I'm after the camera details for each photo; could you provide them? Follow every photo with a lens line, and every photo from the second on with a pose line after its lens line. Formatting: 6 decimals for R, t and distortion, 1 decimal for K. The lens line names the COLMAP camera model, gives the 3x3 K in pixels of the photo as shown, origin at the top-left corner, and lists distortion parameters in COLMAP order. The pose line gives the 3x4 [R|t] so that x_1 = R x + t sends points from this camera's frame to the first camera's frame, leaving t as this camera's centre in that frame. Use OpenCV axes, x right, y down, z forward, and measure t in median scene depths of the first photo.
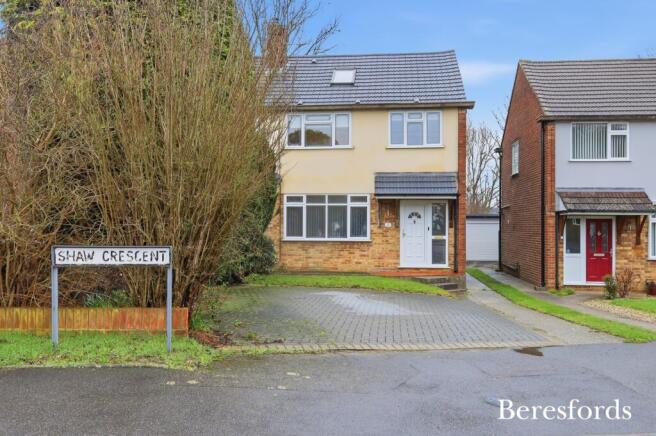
lens RADIAL K [[366.1, 0, 328.0], [0, 366.1, 218.0], [0, 0, 1]] dist [-0.002634, -0.000563]
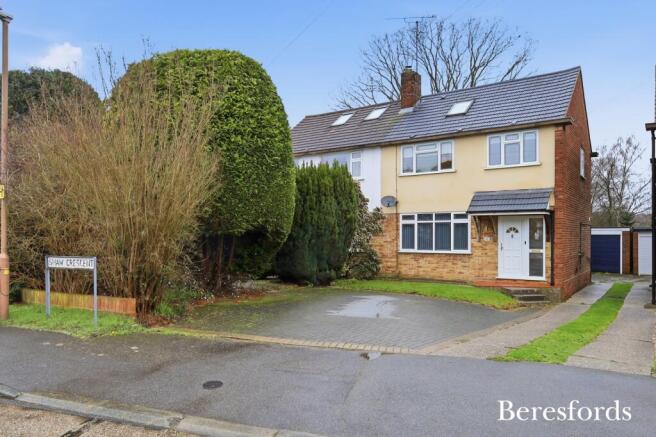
lens RADIAL K [[295.3, 0, 328.0], [0, 295.3, 218.5], [0, 0, 1]] dist [0.004248, 0.000124]
pose [[0.950613, -0.025306, -0.309345, 0.732067], [0.009202, 0.998530, -0.053406, -0.009460], [0.310242, 0.047922, 0.949449, 0.076176]]
